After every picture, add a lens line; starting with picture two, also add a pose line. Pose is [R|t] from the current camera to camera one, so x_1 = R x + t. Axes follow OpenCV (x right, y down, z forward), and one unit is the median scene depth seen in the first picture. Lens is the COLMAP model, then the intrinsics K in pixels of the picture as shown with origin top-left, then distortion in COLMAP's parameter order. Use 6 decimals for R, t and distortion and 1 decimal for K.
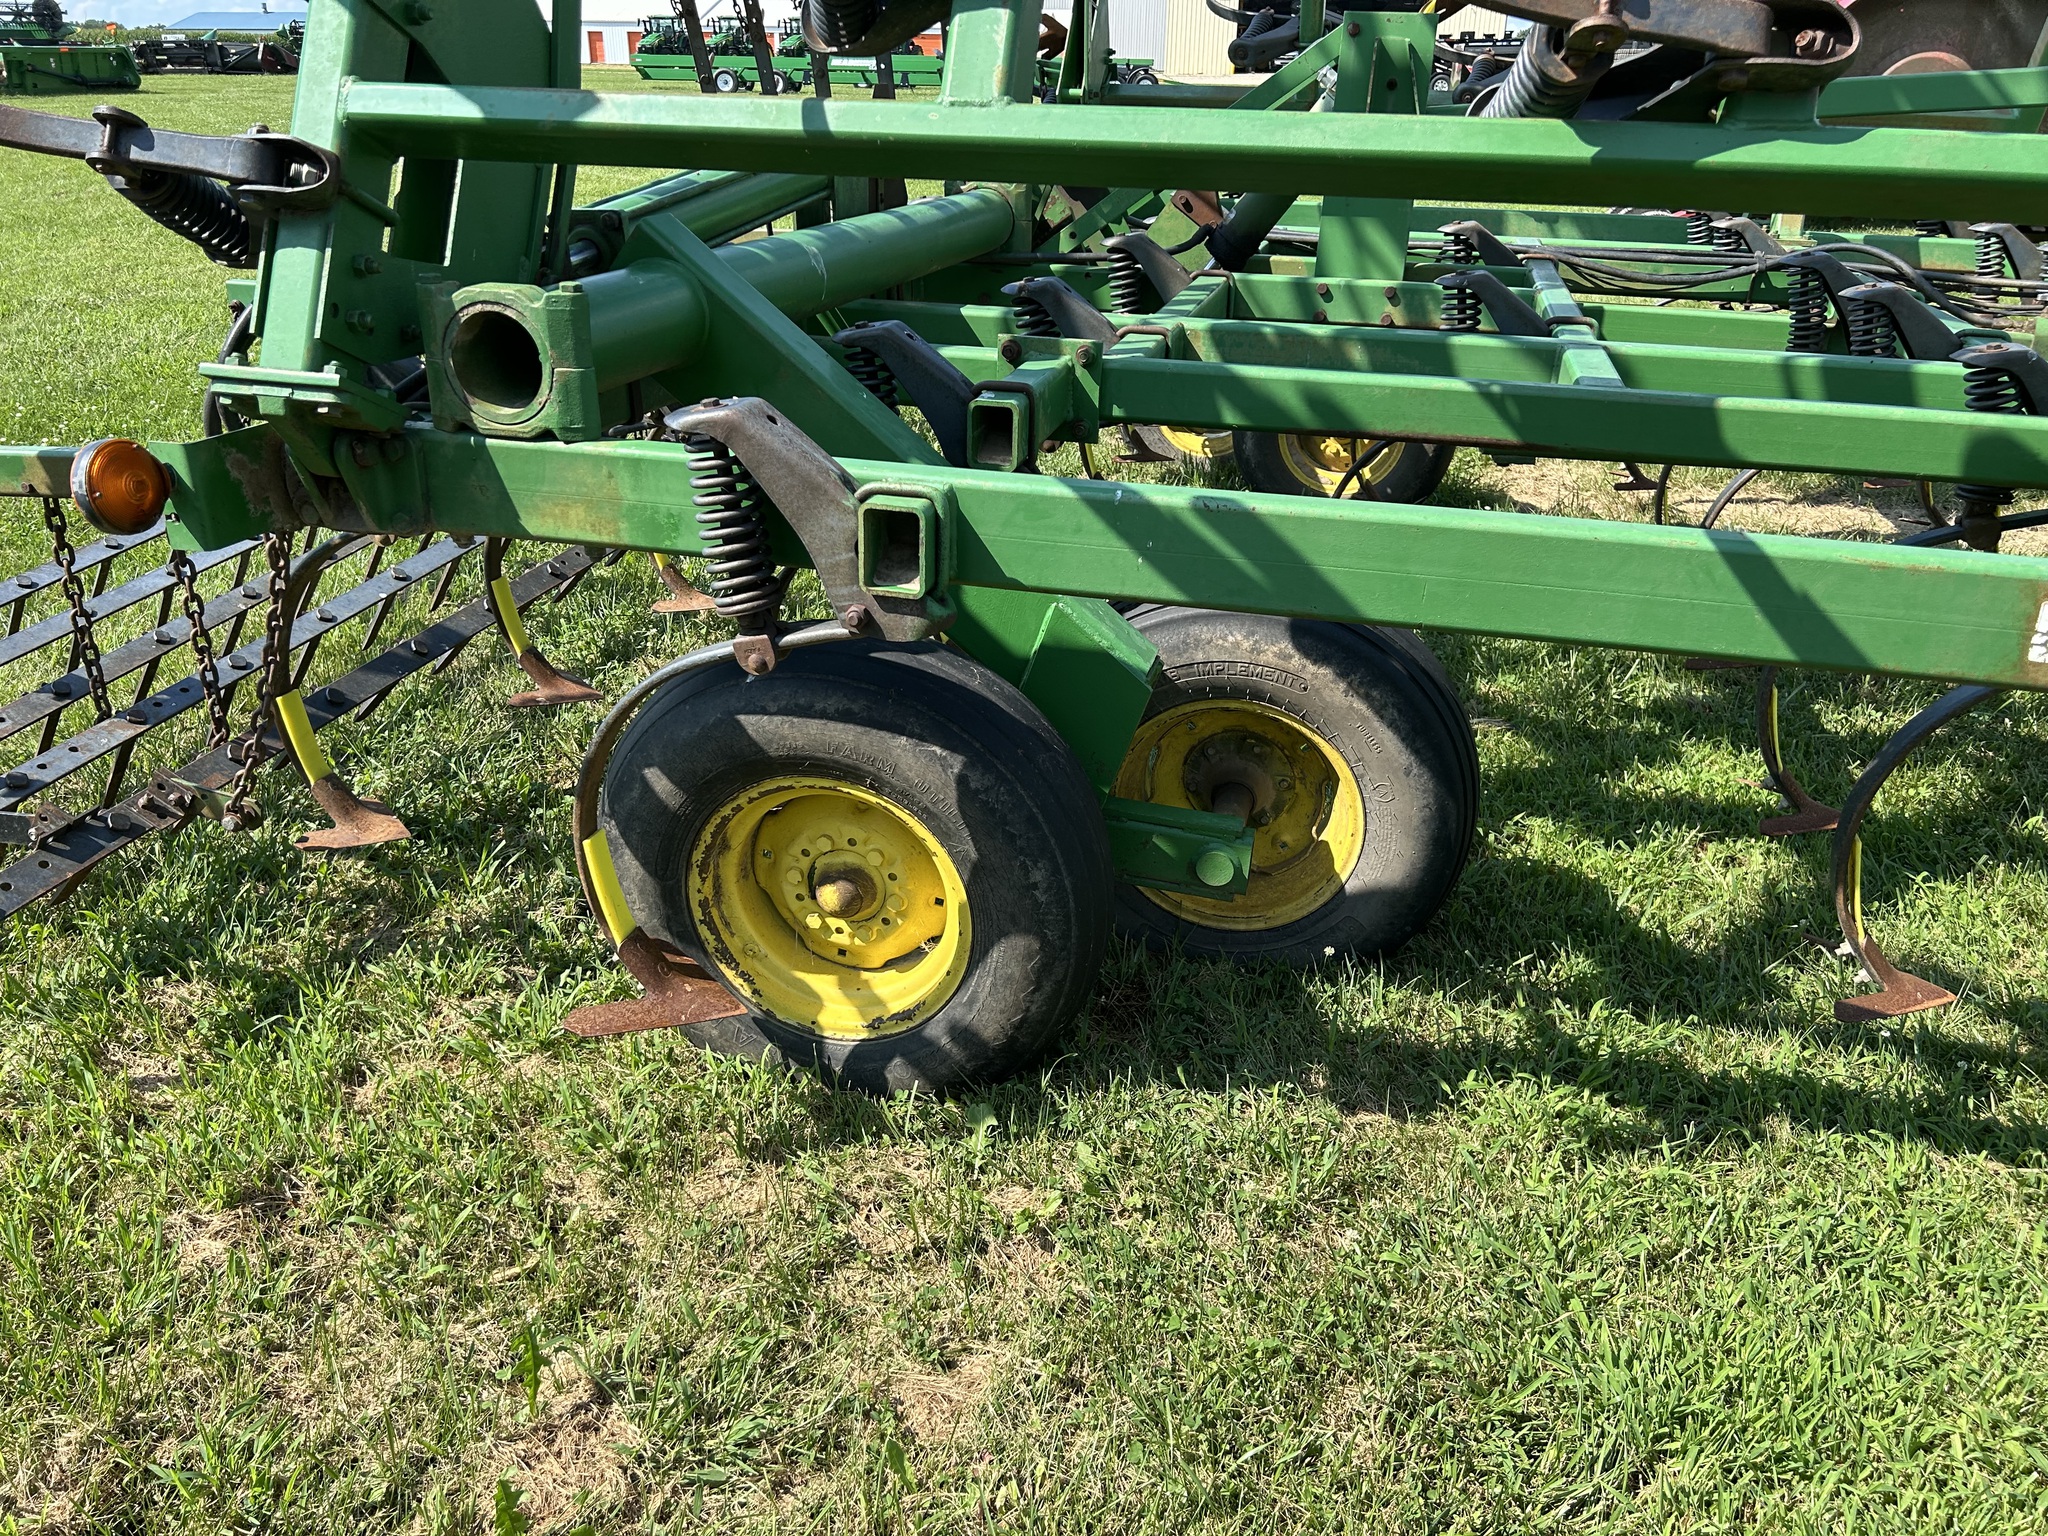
lens RADIAL K [[1551.7, 0, 1028.8], [0, 1551.7, 759.0], [0, 0, 1]] dist [0.044956, -0.043765]
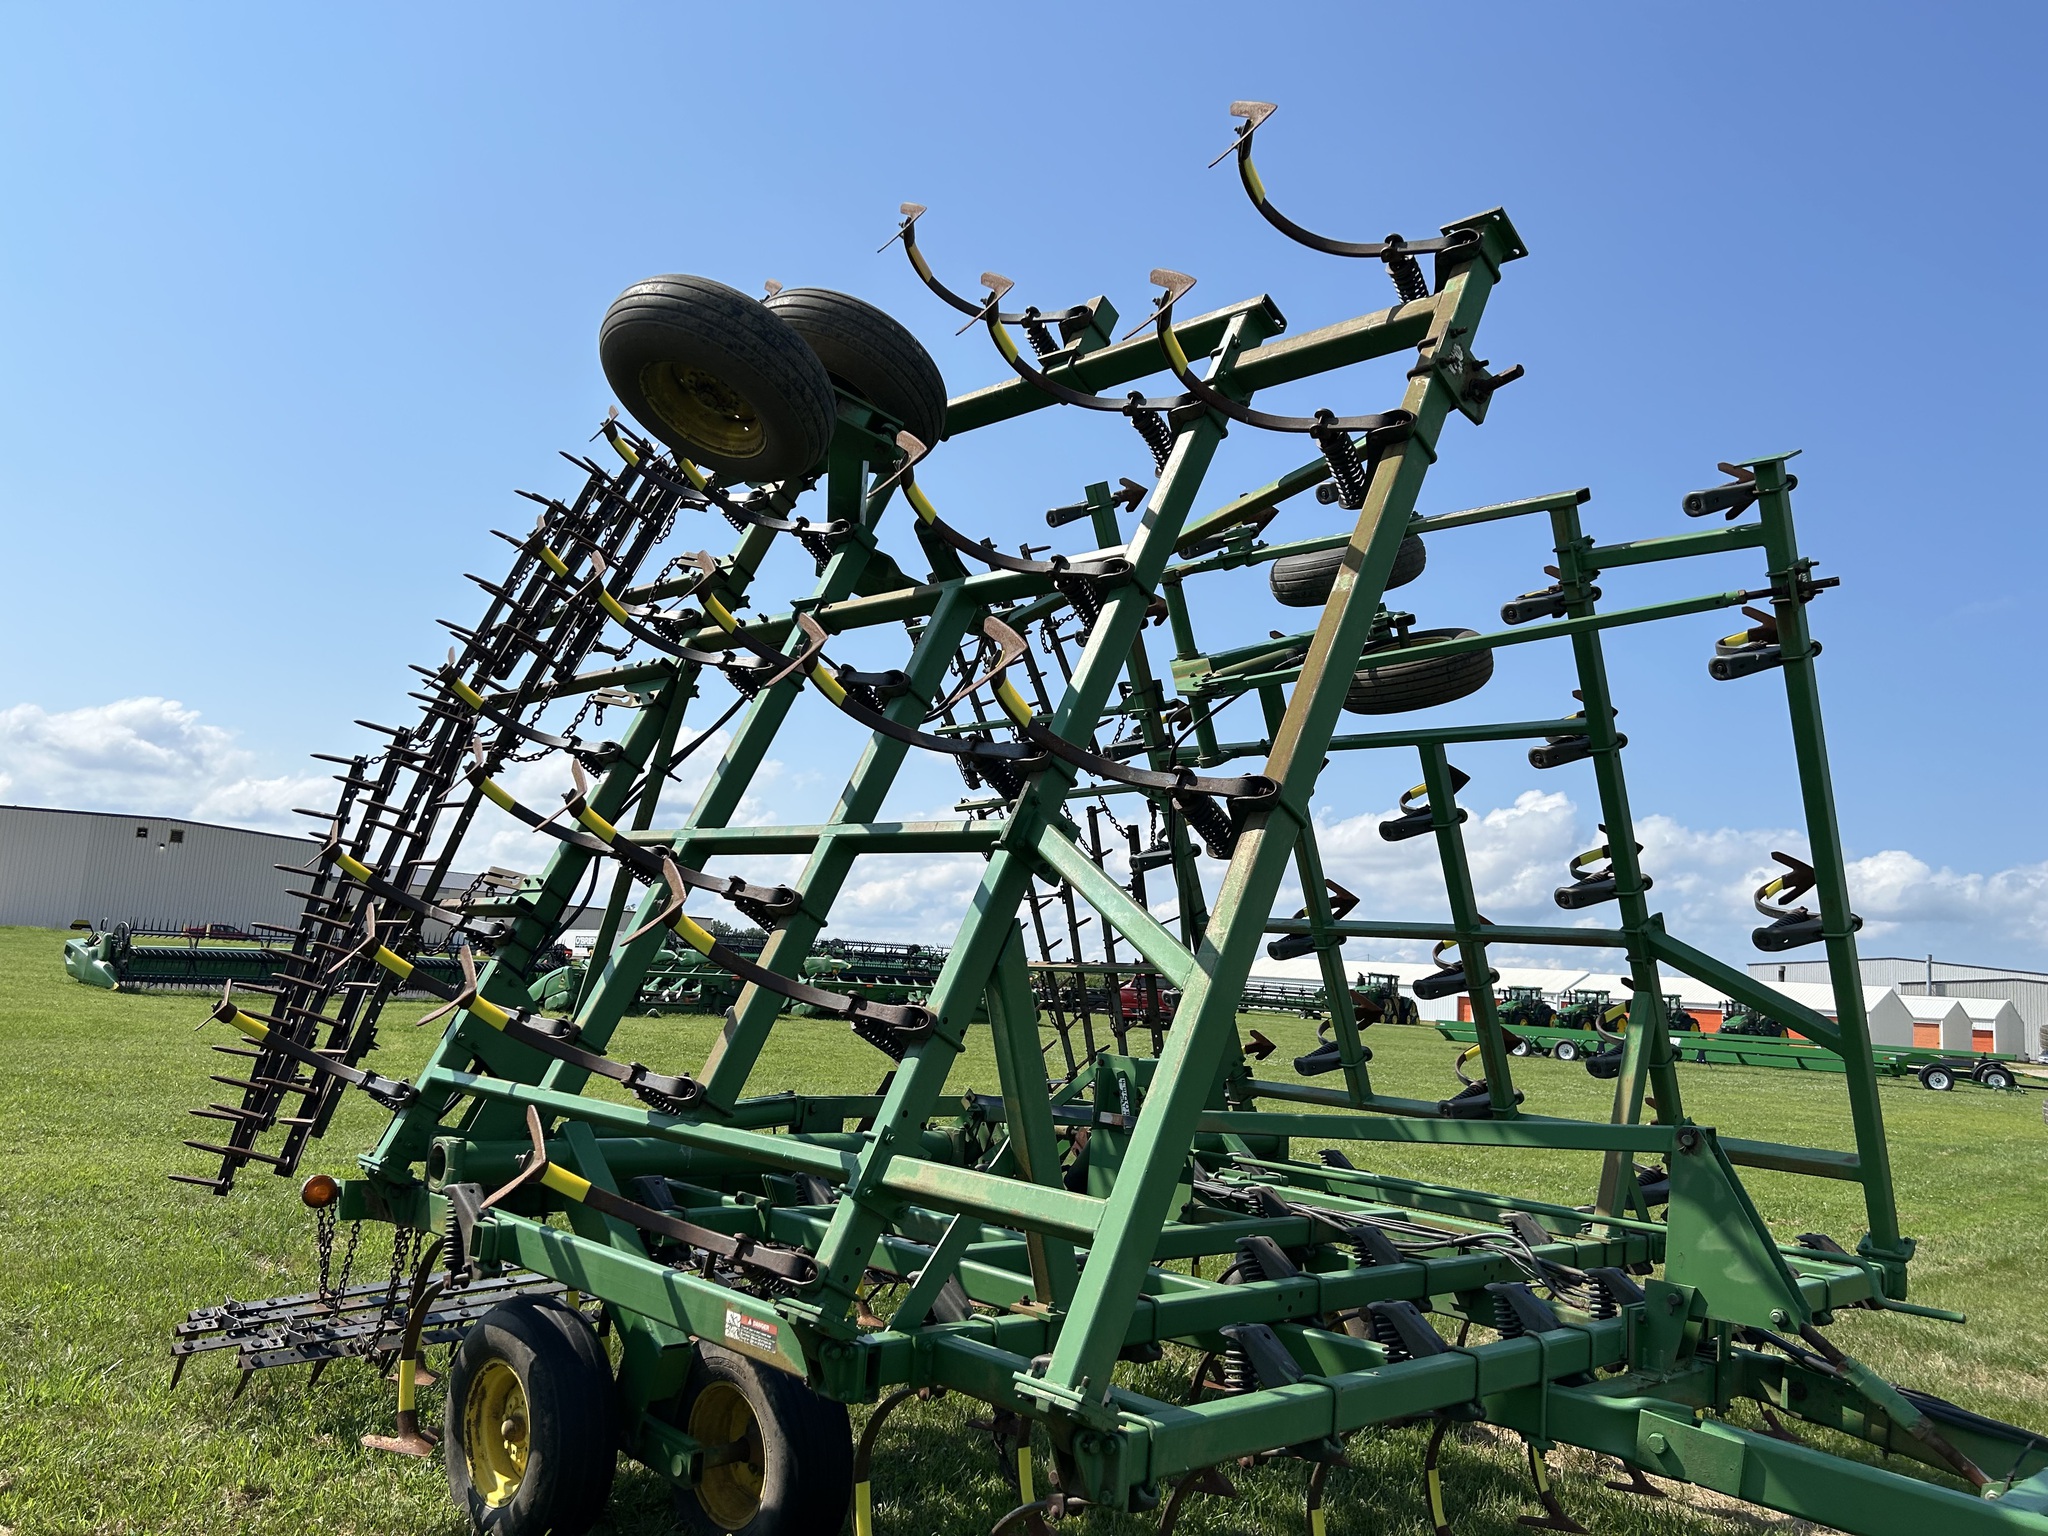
lens RADIAL K [[1551.7, 0, 1031.0], [0, 1551.7, 769.2], [0, 0, 1]] dist [0.044956, -0.043765]
pose [[0.861994, -0.022155, -0.506434, 1.572722], [-0.256118, 0.843117, -0.472818, 0.154182], [0.437459, 0.537273, 0.721088, -0.717625]]
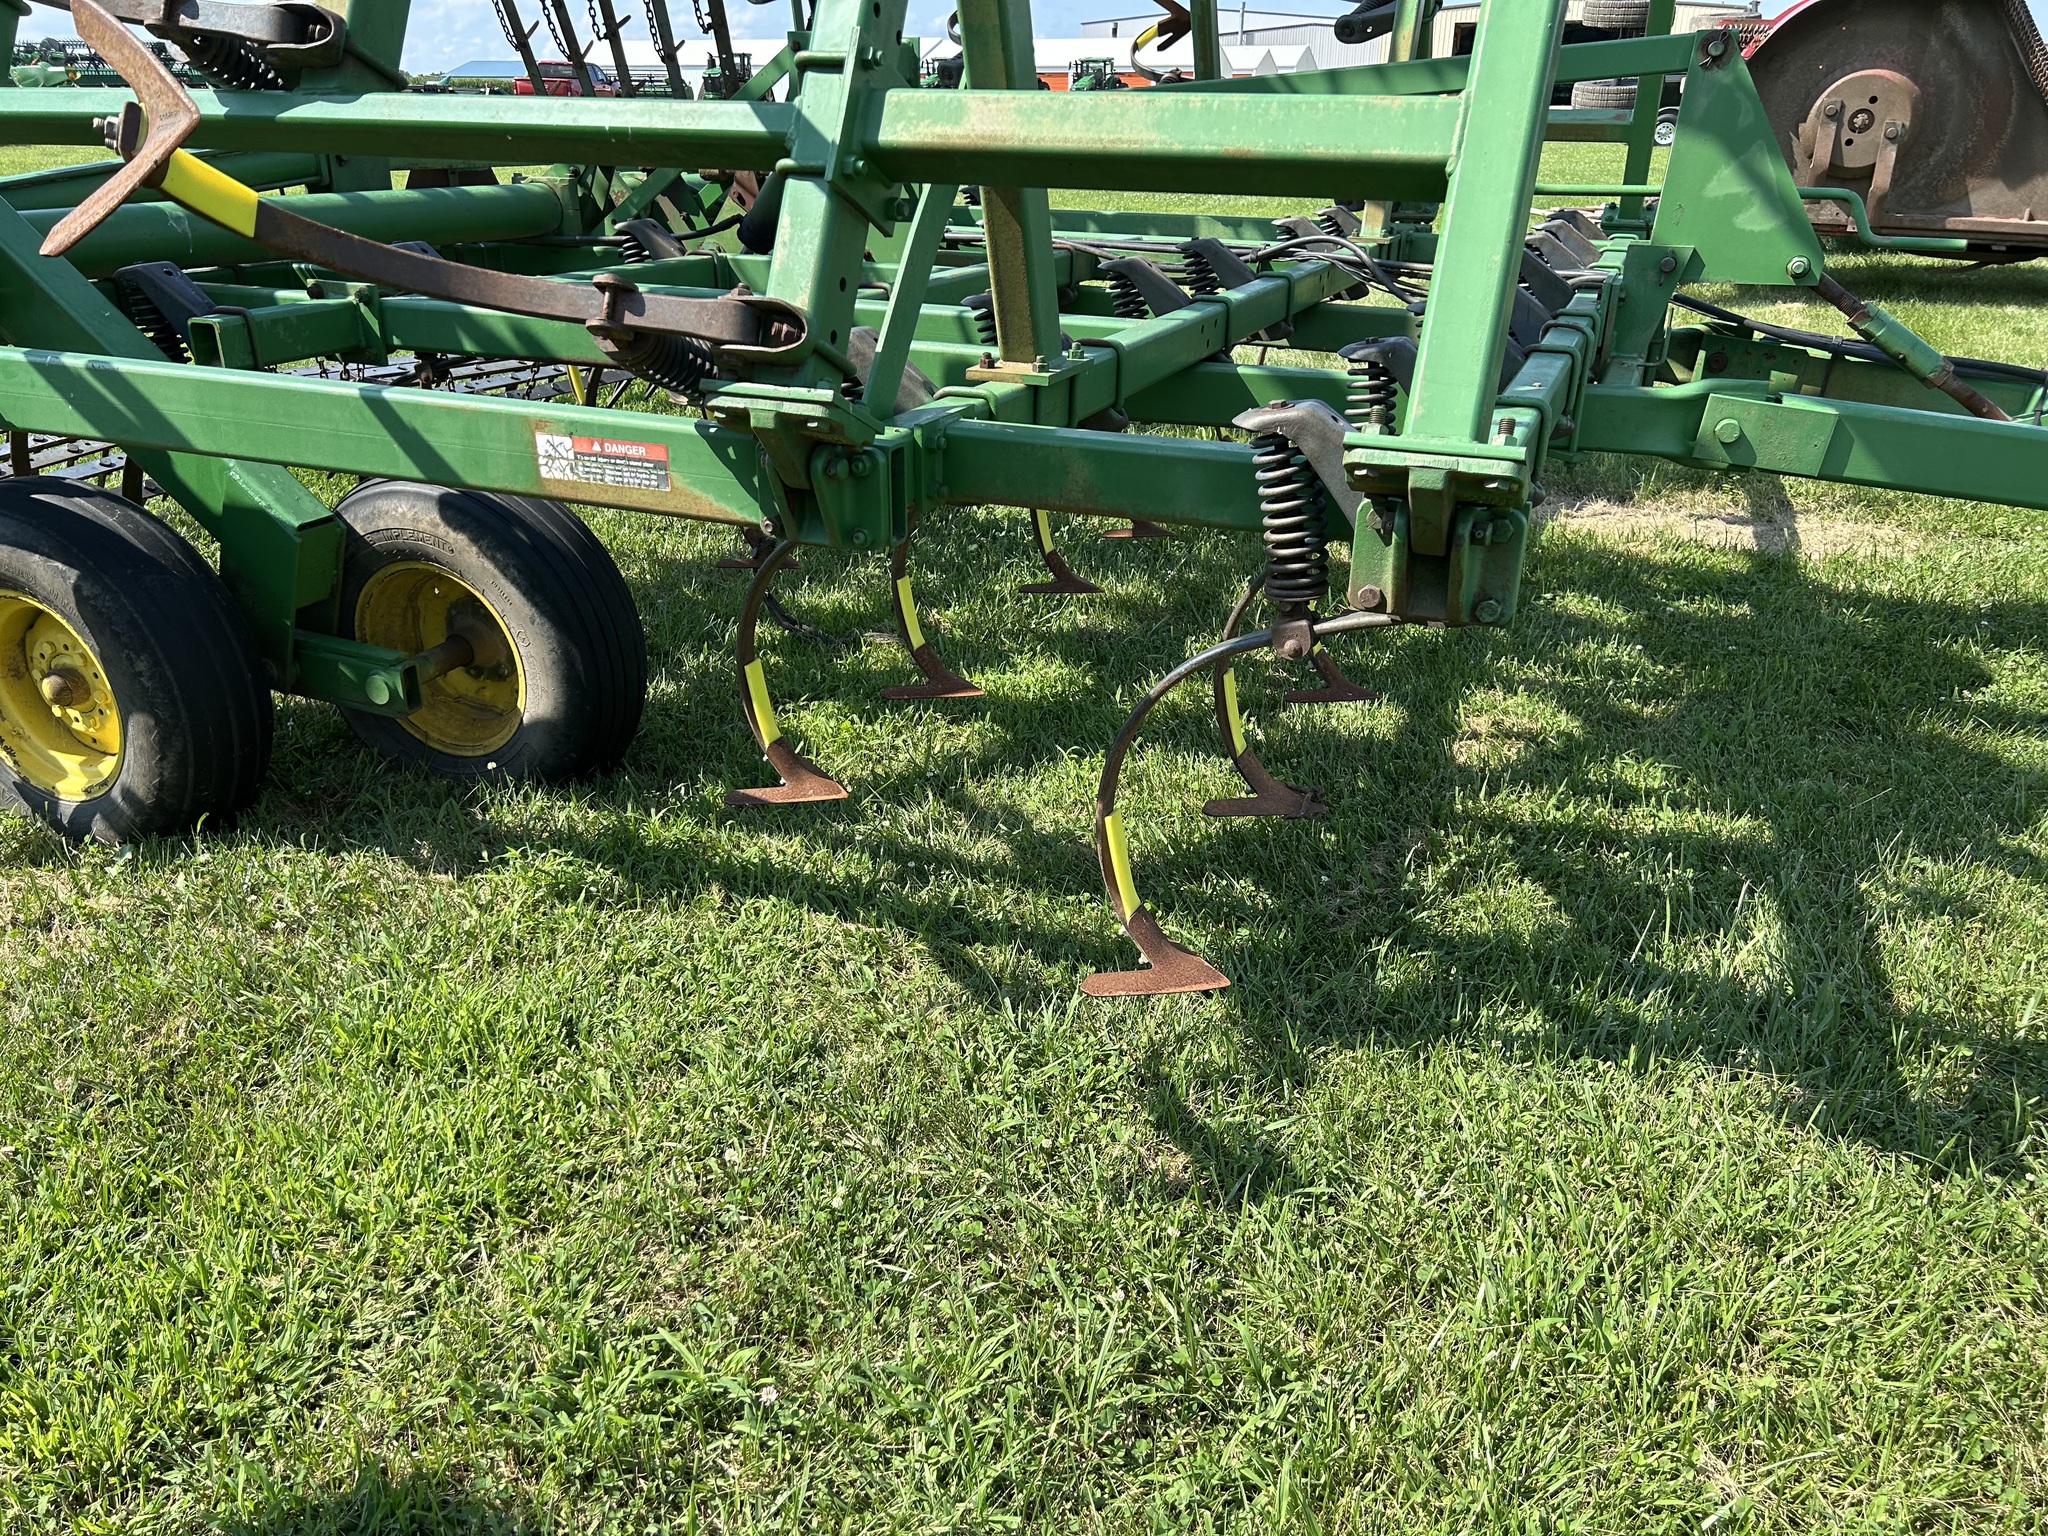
lens RADIAL K [[1551.7, 0, 1014.6], [0, 1551.7, 767.6], [0, 0, 1]] dist [0.044956, -0.043765]
pose [[0.991221, 0.044166, -0.124620, 0.830954], [-0.045999, 0.998871, -0.011863, 0.130322], [0.123956, 0.017491, 0.992134, -0.217143]]
